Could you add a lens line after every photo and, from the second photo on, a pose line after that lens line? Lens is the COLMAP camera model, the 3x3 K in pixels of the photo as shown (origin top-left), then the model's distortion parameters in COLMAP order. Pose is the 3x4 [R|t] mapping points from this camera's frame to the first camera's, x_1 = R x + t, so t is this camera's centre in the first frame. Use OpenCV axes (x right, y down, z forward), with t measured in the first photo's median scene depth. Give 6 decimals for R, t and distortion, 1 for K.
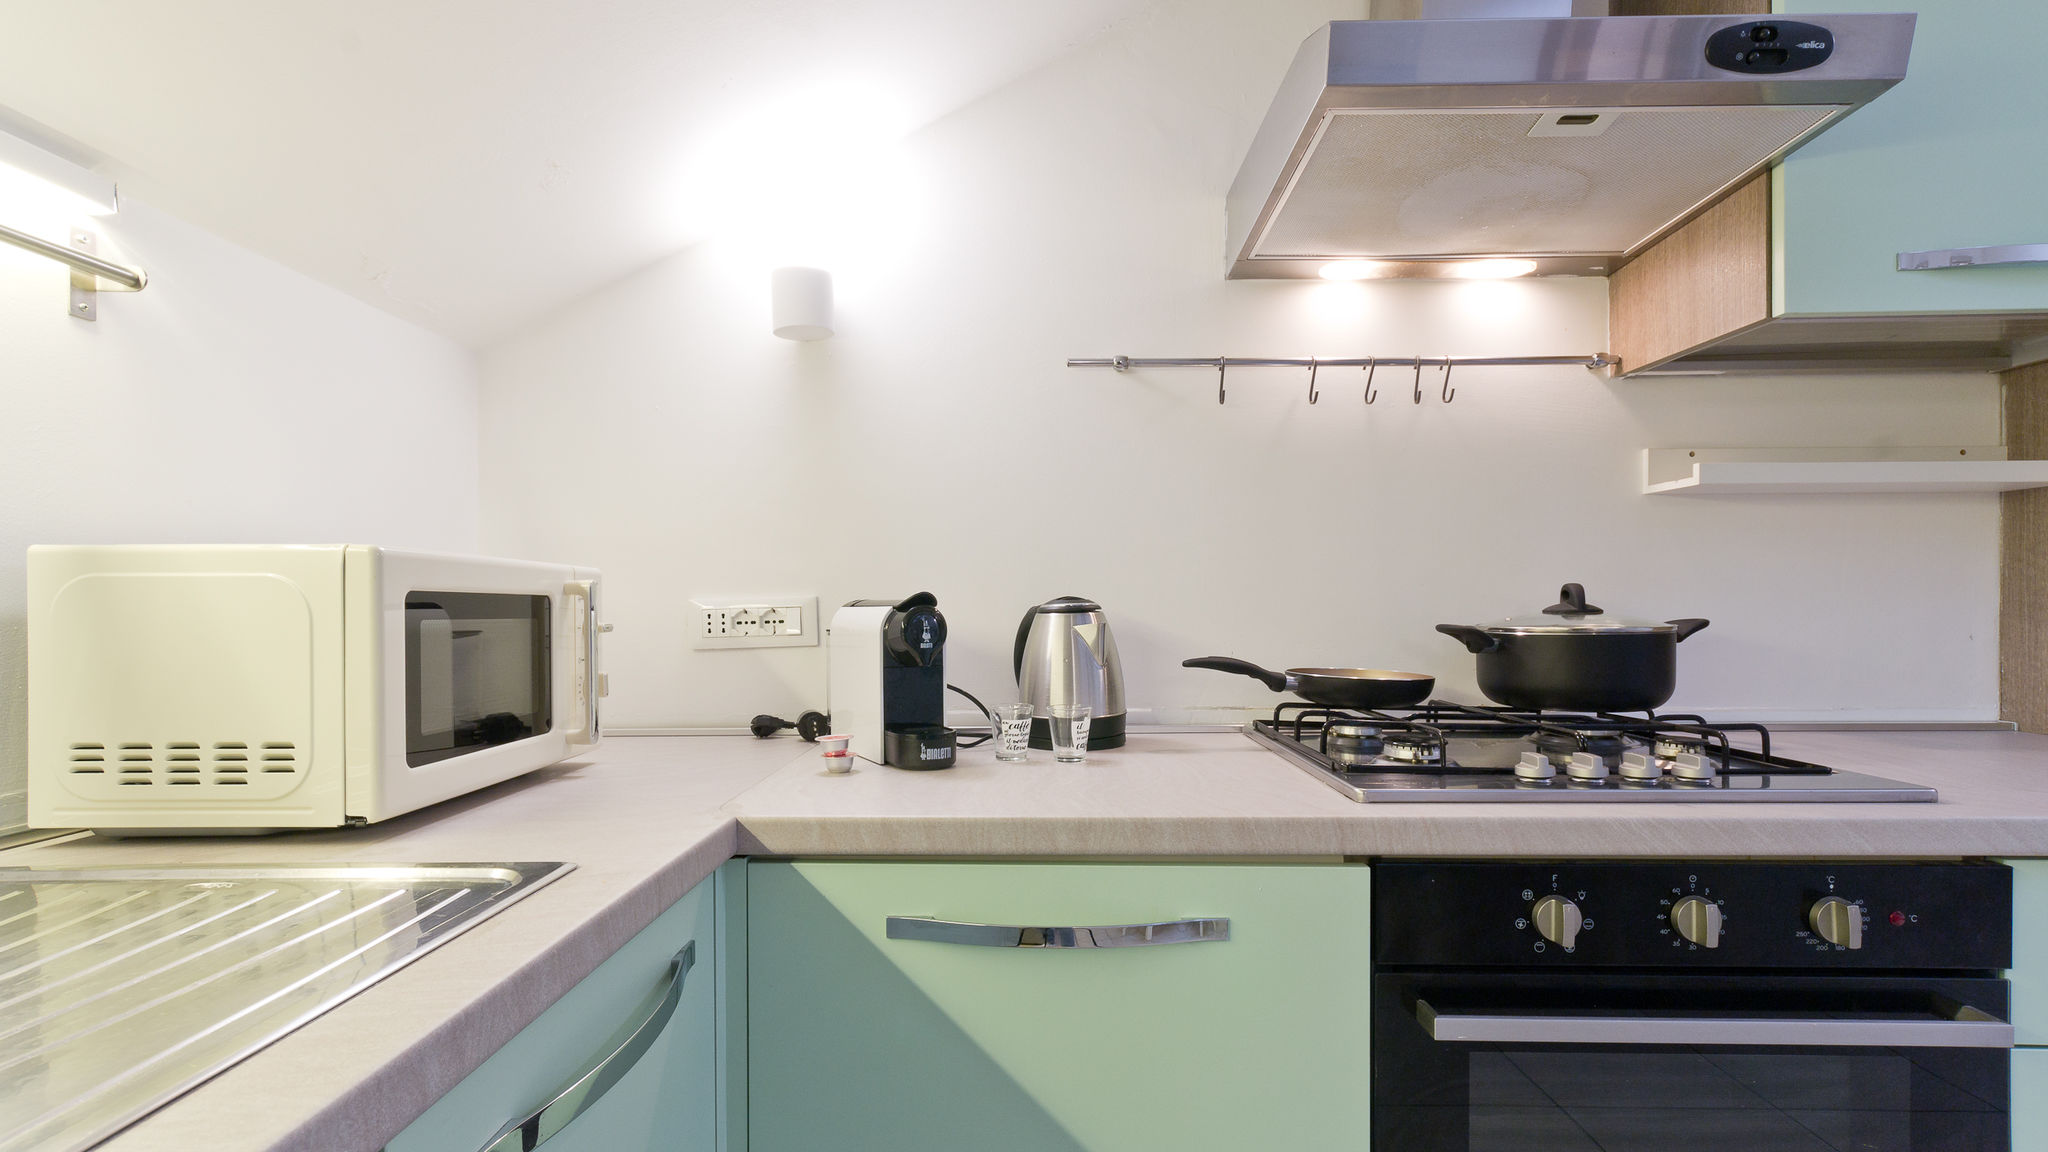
lens RADIAL K [[916.1, 0, 1022.9], [0, 916.1, 590.3], [0, 0, 1]] dist [0.009934, 0.000327]
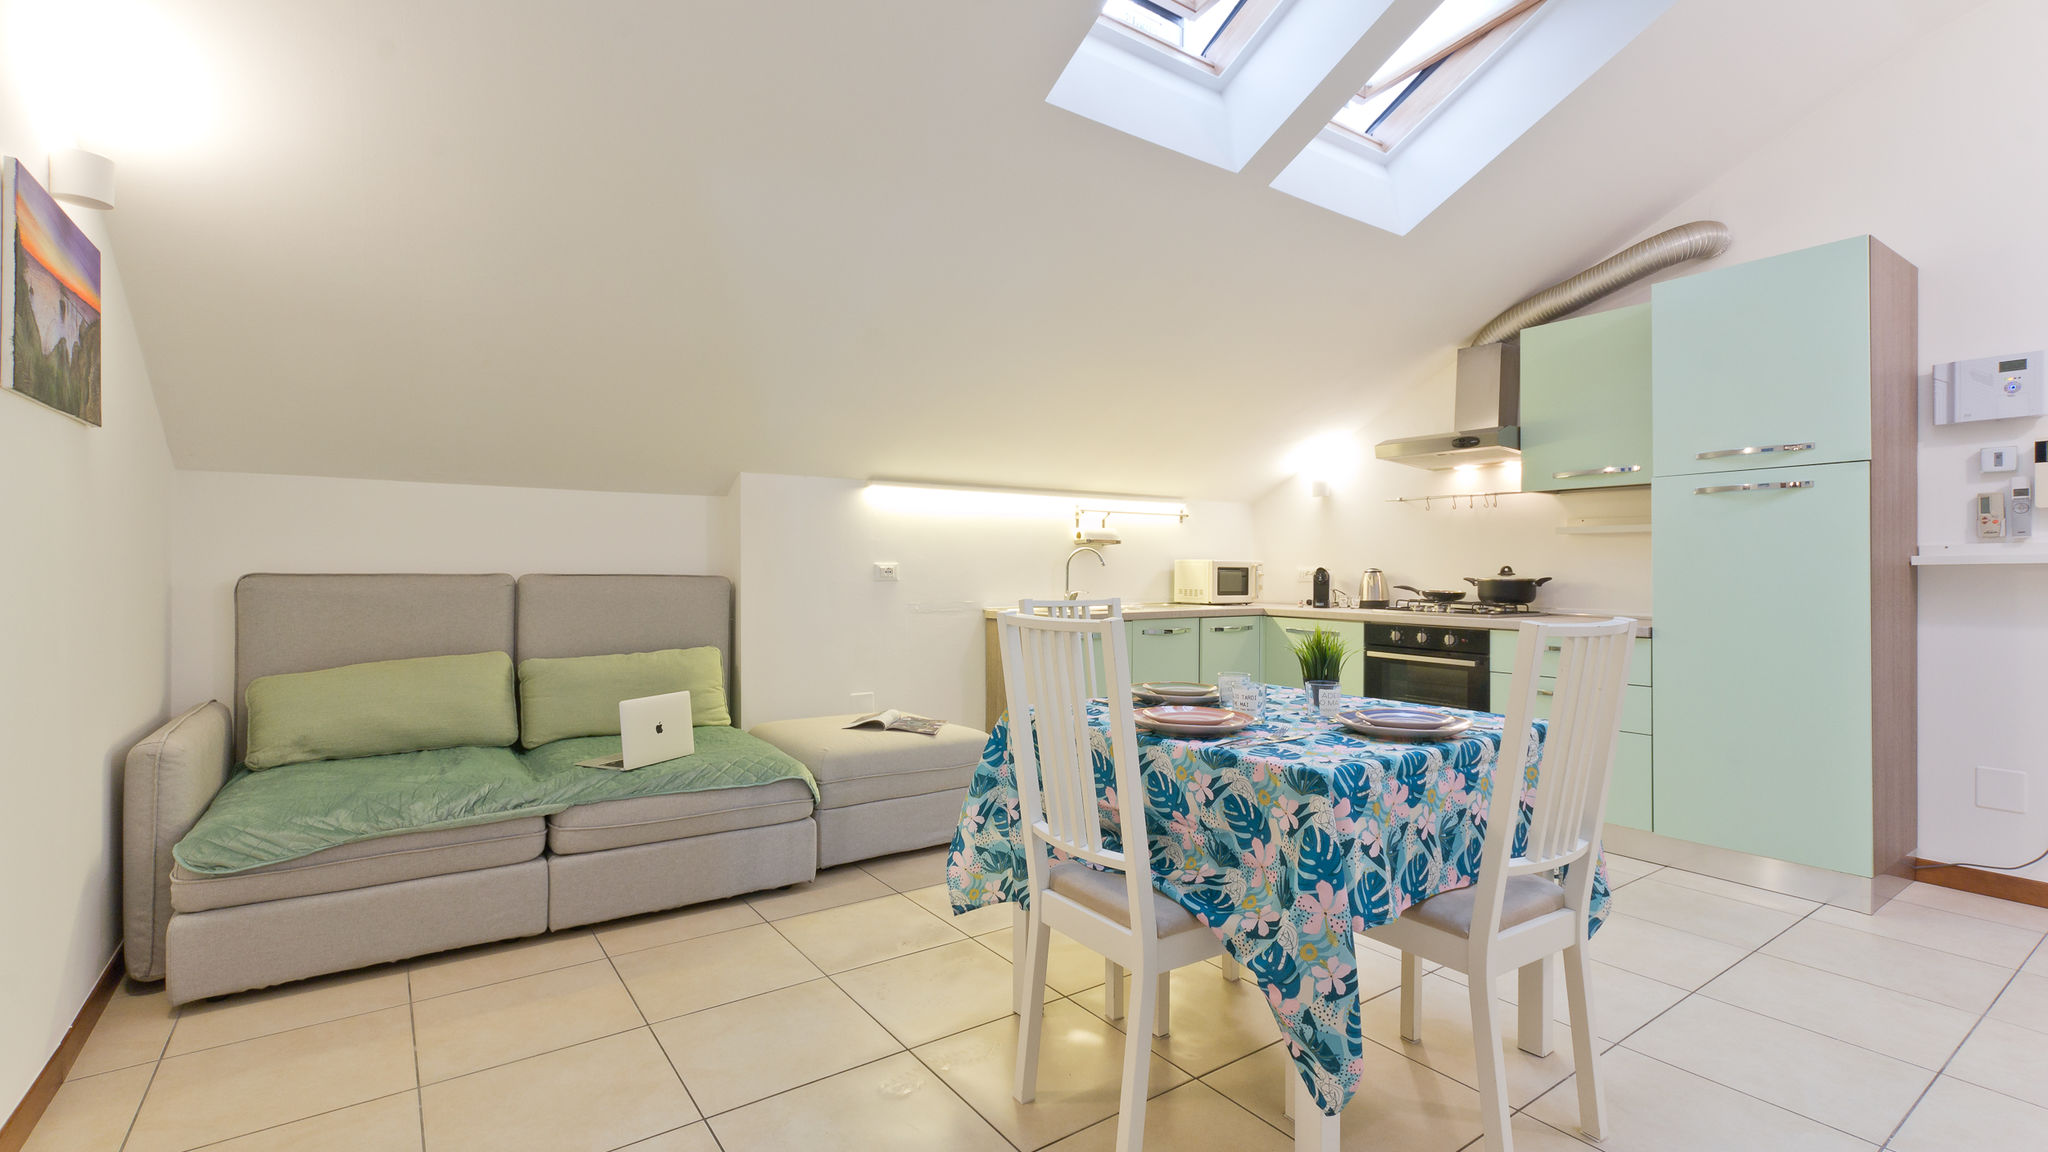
lens RADIAL K [[907.8, 0, 1021.8], [0, 907.8, 562.3], [0, 0, 1]] dist [0.003281, 0.000433]
pose [[0.566493, 0.001466, -0.824066, 2.348032], [0.005616, 0.999968, 0.005639, -0.048464], [0.824048, -0.007823, 0.566466, -2.304280]]
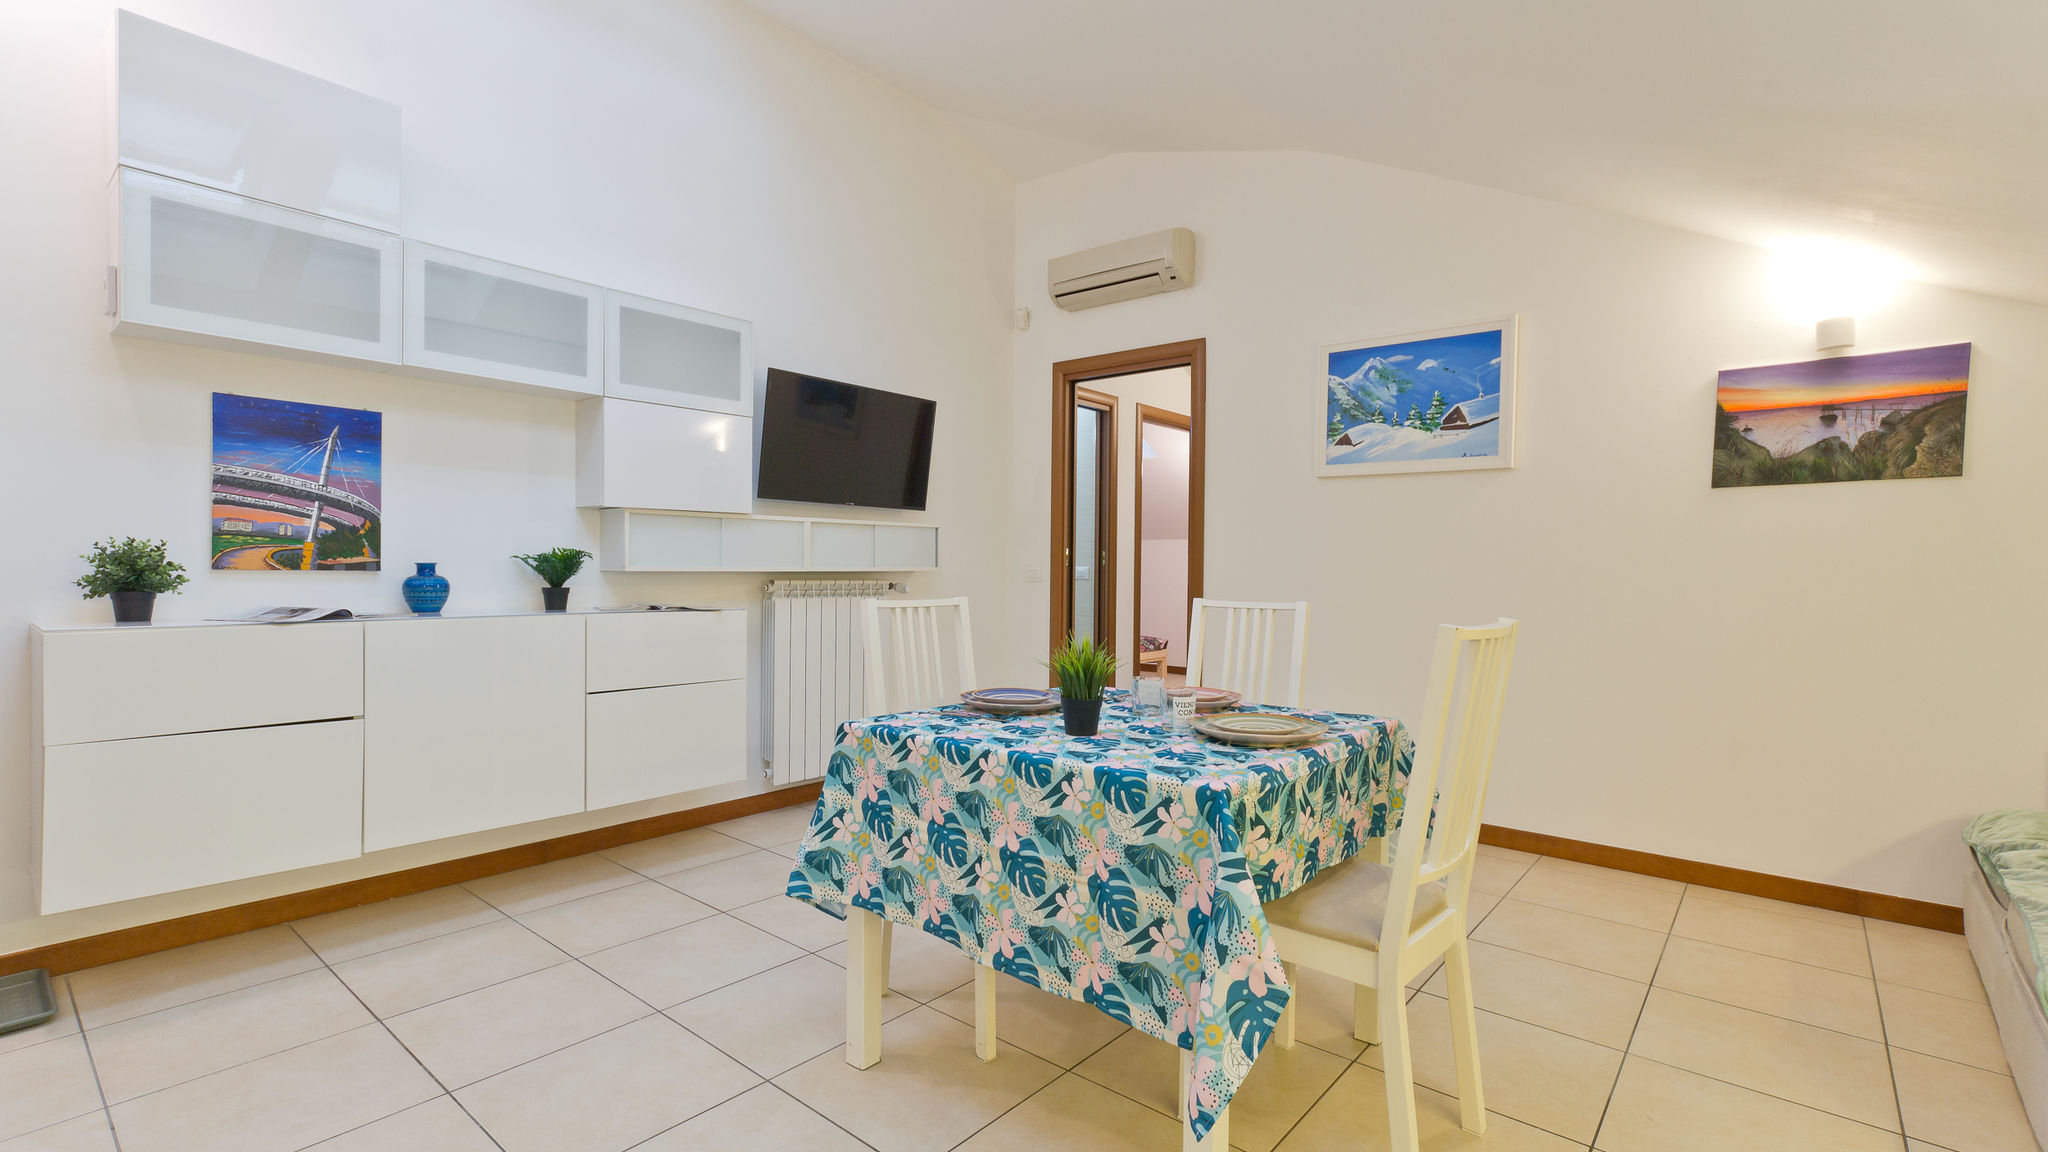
lens RADIAL K [[910.8, 0, 1026.4], [0, 910.8, 579.5], [0, 0, 1]] dist [0.004711, 0.000732]
pose [[-0.751802, -0.014038, 0.659239, 0.319116], [-0.020358, 0.999791, -0.001927, 0.004580], [-0.659074, -0.014870, -0.751931, 0.351585]]
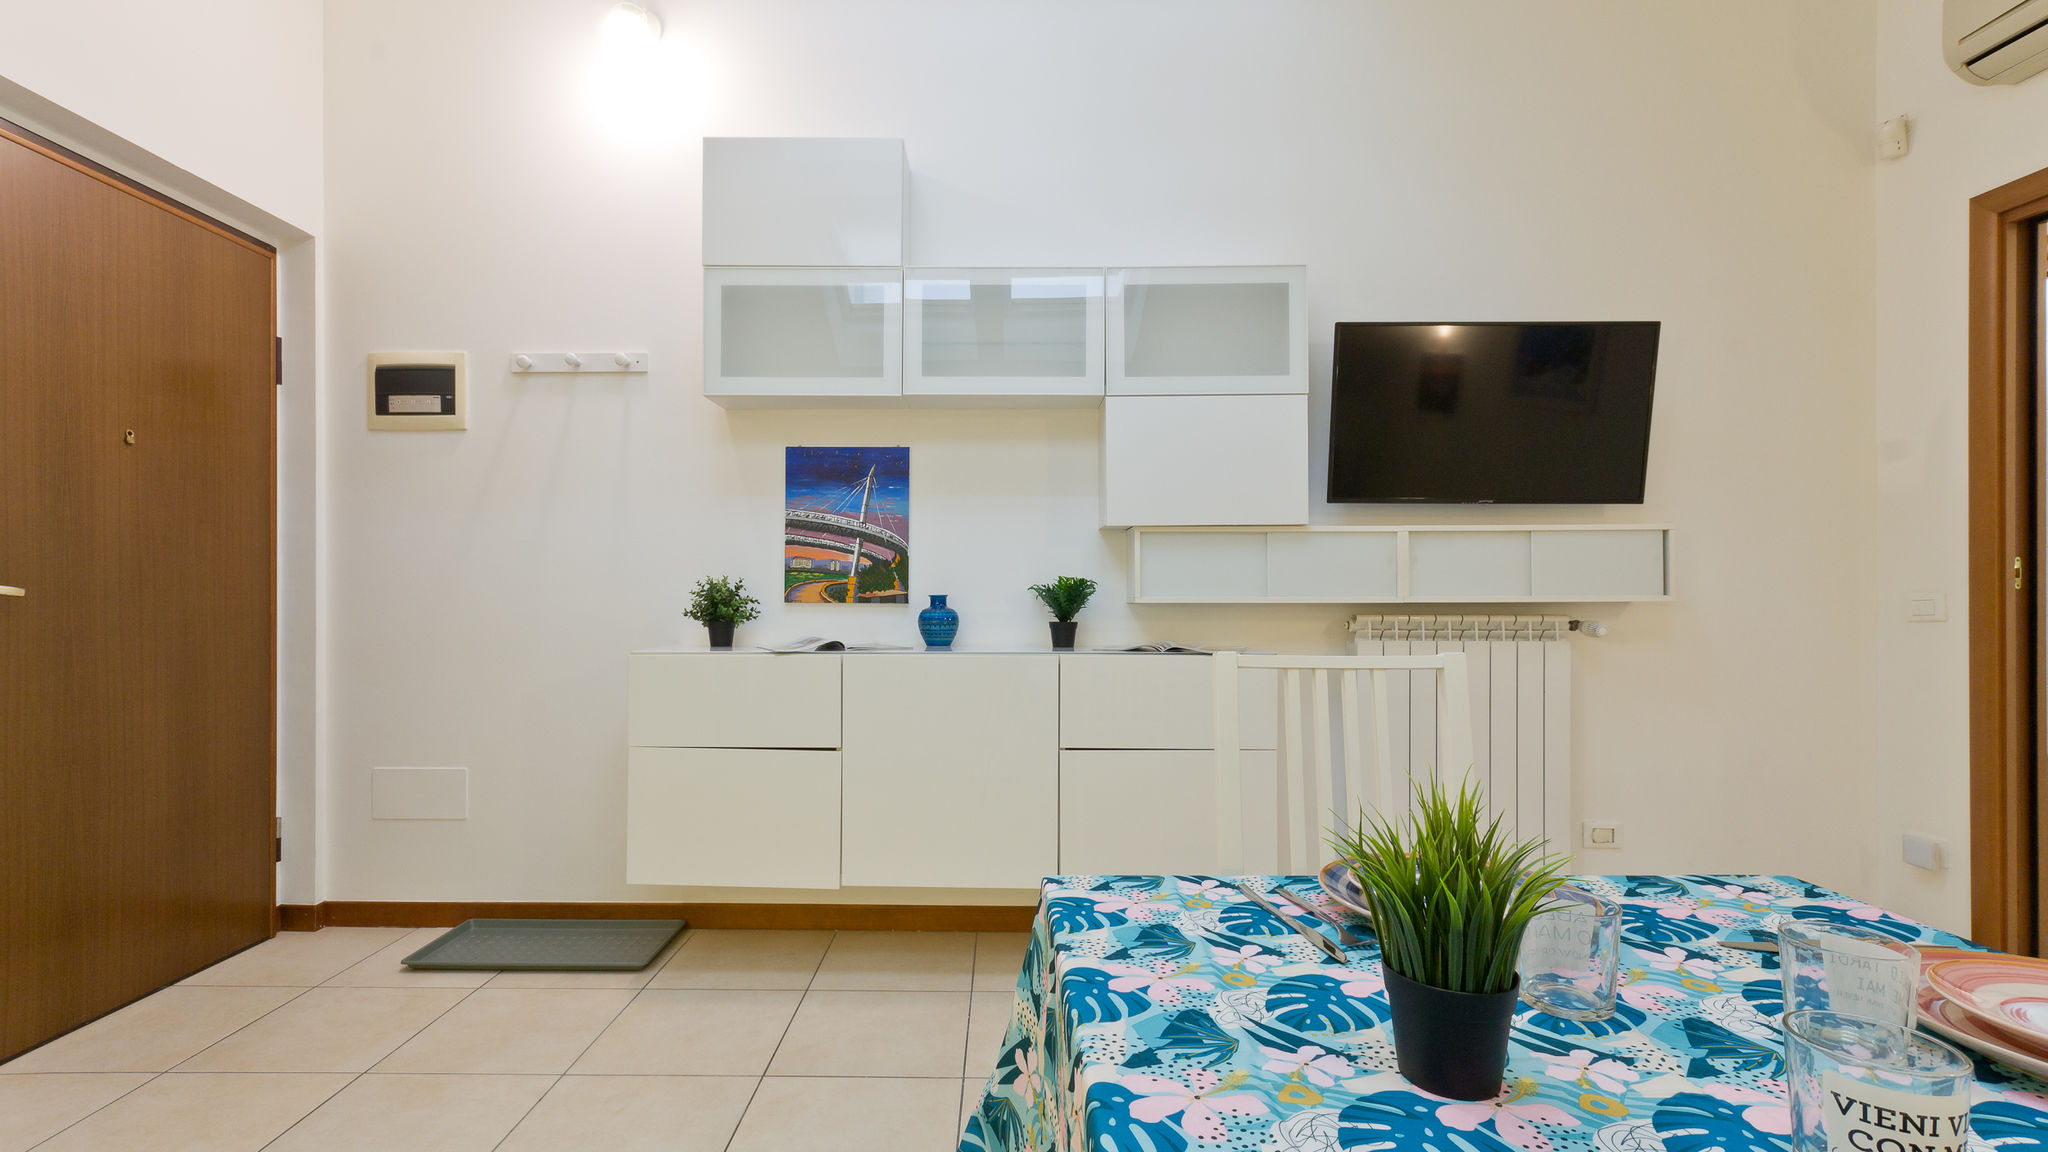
lens RADIAL K [[926.4, 0, 980.5], [0, 926.4, 595.5], [0, 0, 1]] dist [0.003369, 0.000577]
pose [[0.033621, 0.006817, 0.999411, 0.694429], [-0.019545, 0.999790, -0.006162, 0.002488], [-0.999244, -0.019326, 0.033747, -0.549844]]
